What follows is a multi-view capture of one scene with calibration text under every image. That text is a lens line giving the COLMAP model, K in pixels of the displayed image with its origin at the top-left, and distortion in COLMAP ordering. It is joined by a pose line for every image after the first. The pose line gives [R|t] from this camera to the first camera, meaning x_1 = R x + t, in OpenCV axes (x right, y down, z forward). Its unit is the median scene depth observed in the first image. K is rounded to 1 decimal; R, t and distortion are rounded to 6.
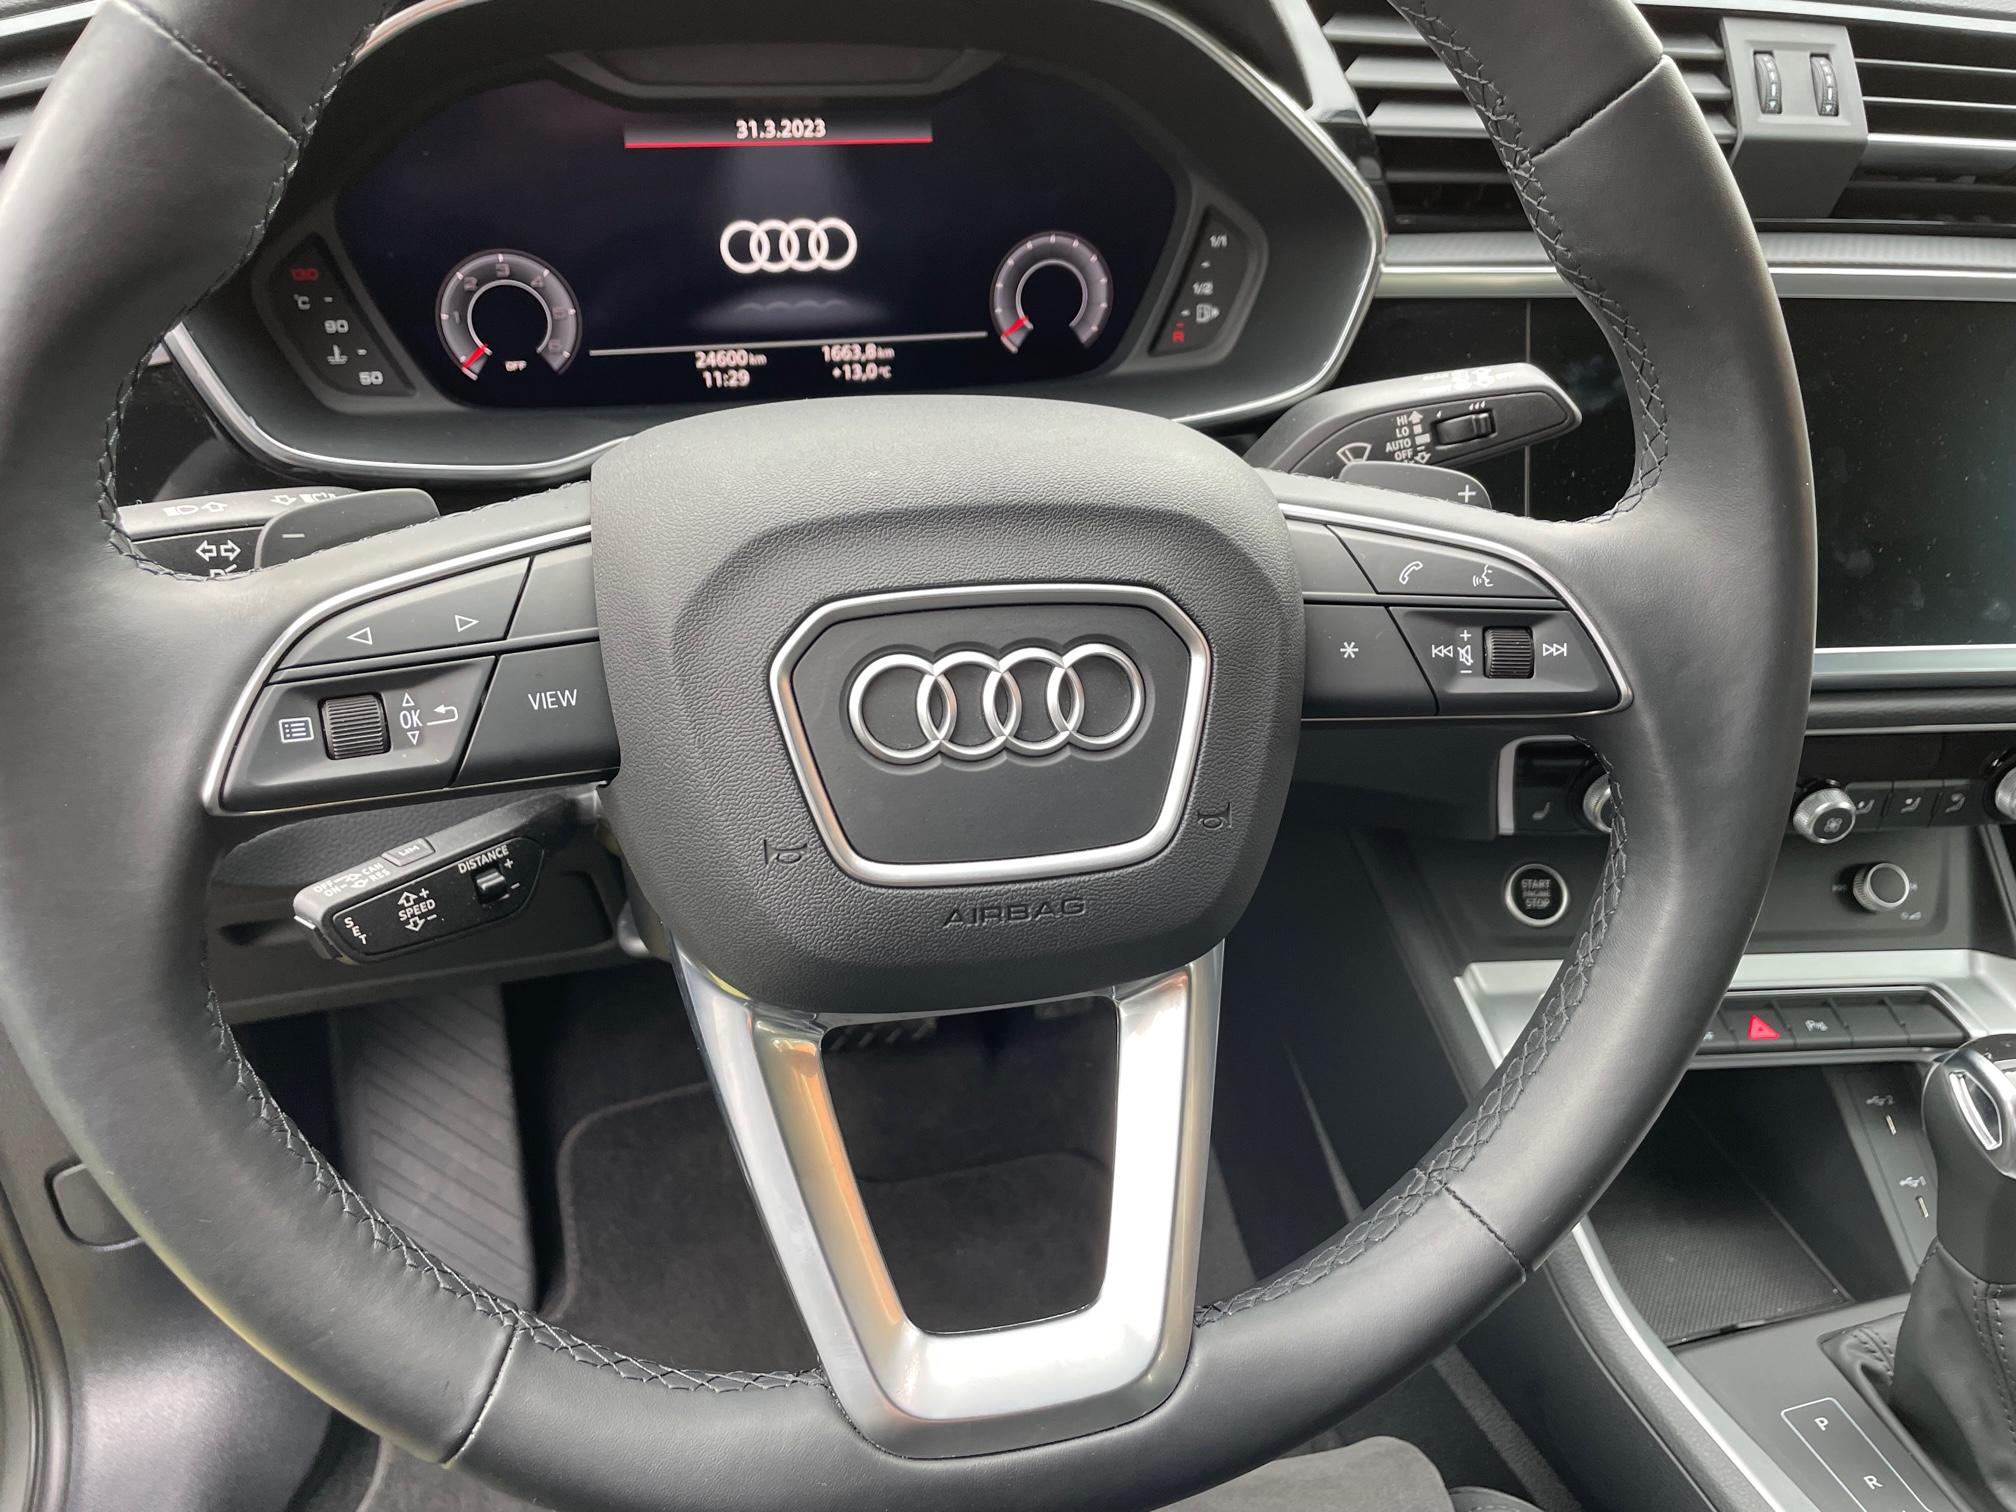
lens RADIAL K [[1510.2, 0, 1012.7], [0, 1510.2, 738.4], [0, 0, 1]] dist [0.062022, -0.089175]
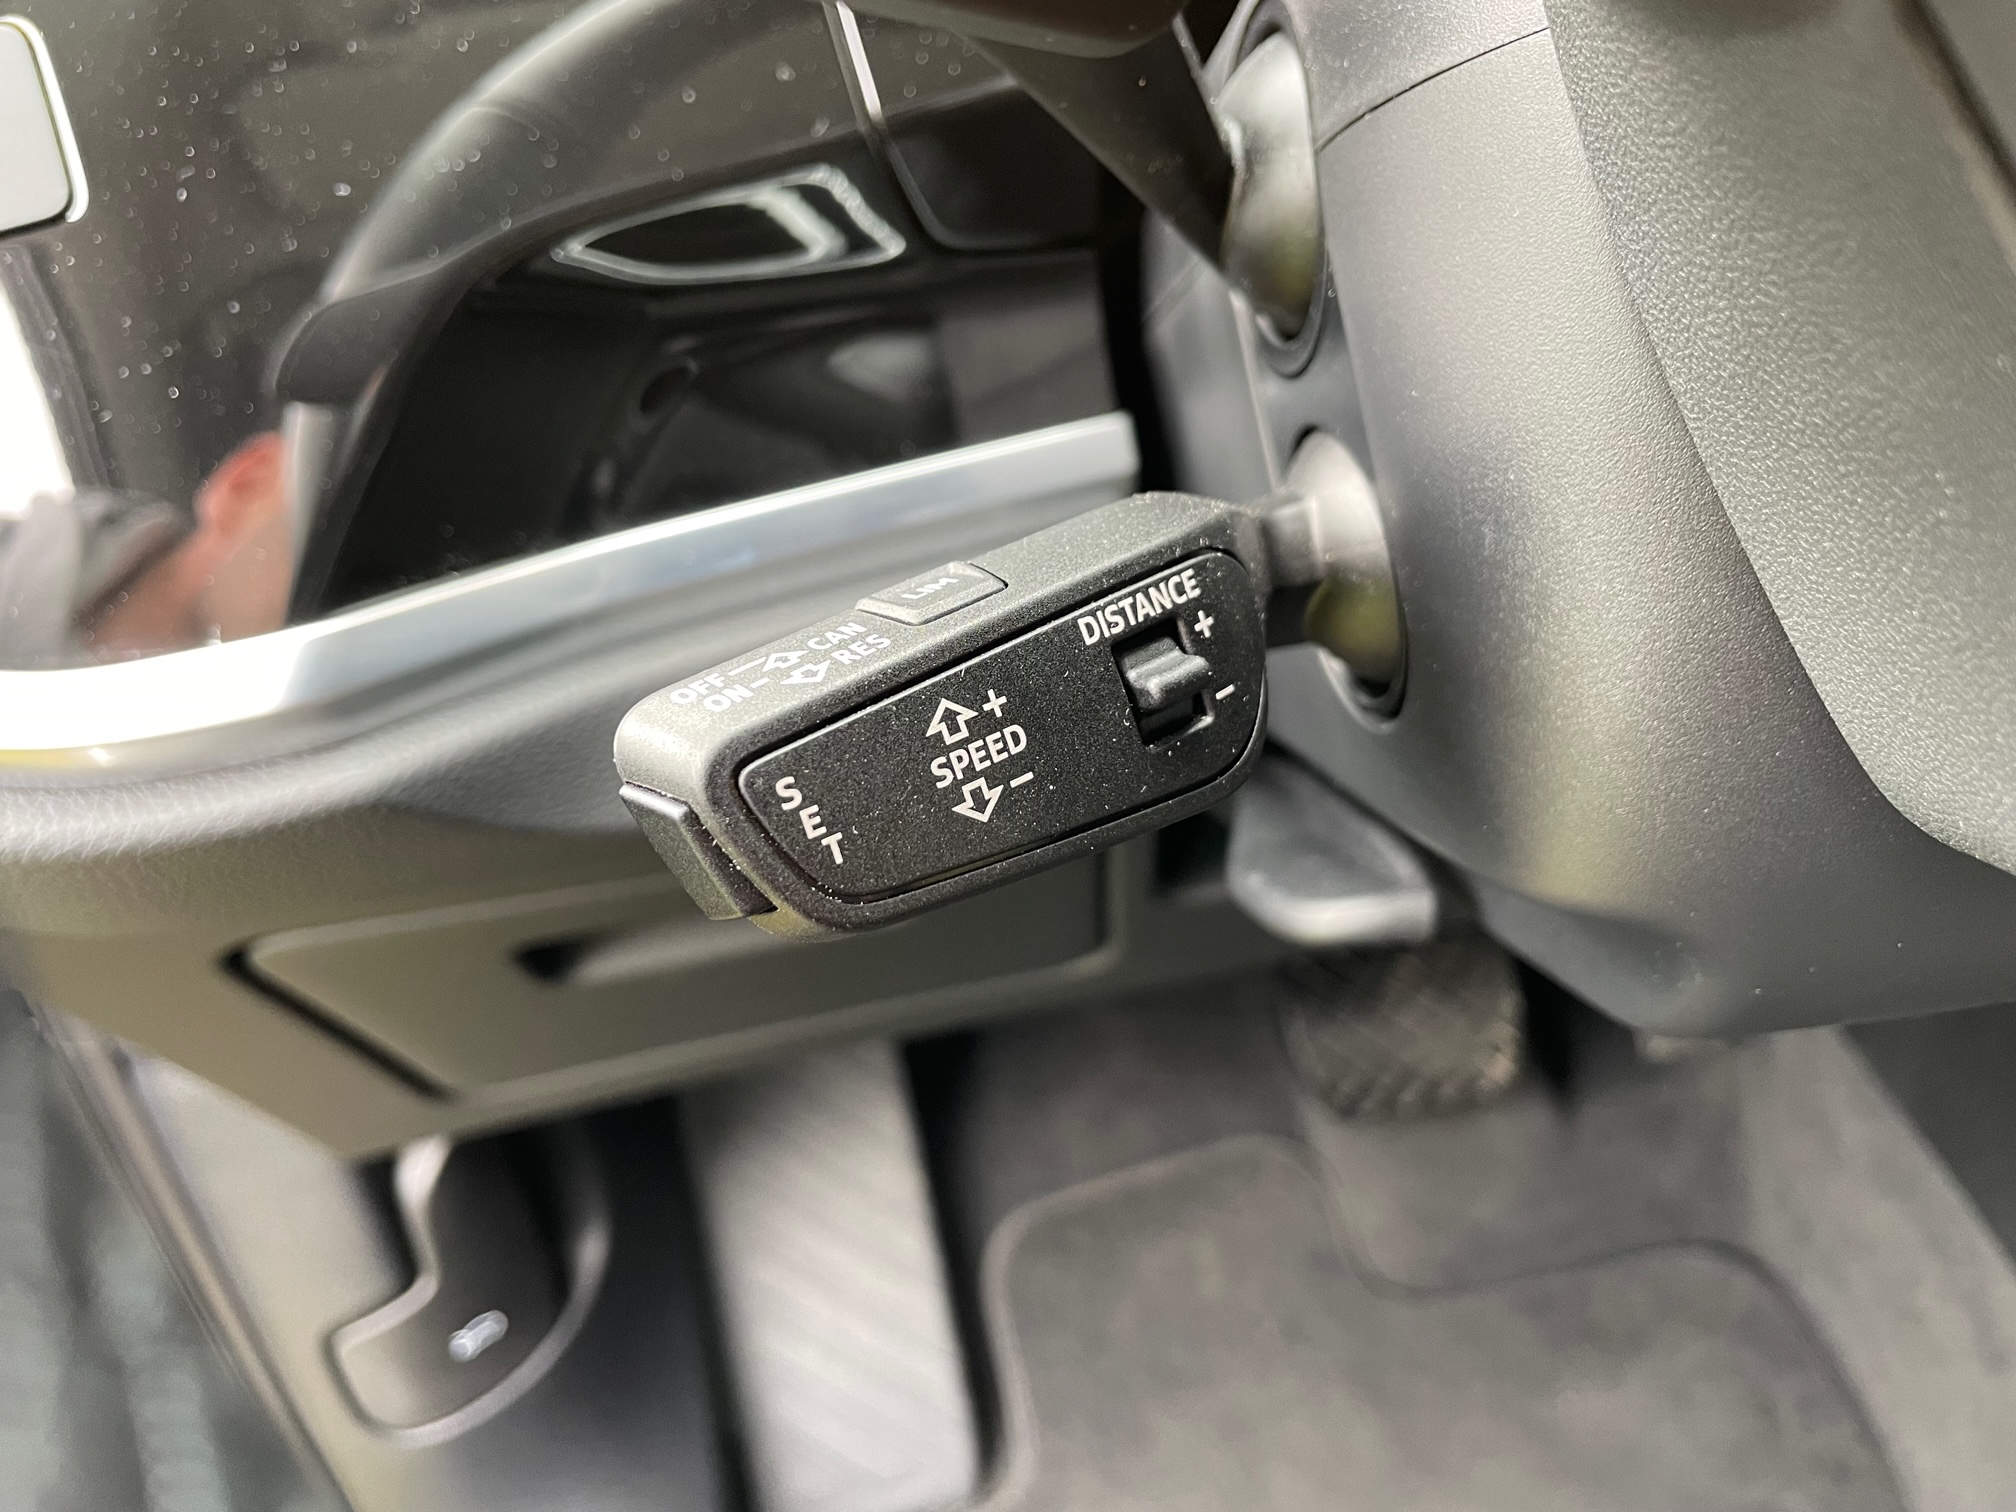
lens RADIAL K [[1508.2, 0, 1008.0], [0, 1508.2, 756.0], [0, 0, 1]] dist [0.091723, -0.129617]
pose [[0.978591, -0.084019, -0.187884, -0.324508], [0.080071, 0.996381, -0.028519, 0.121143], [0.189600, 0.012864, 0.981777, 0.689368]]
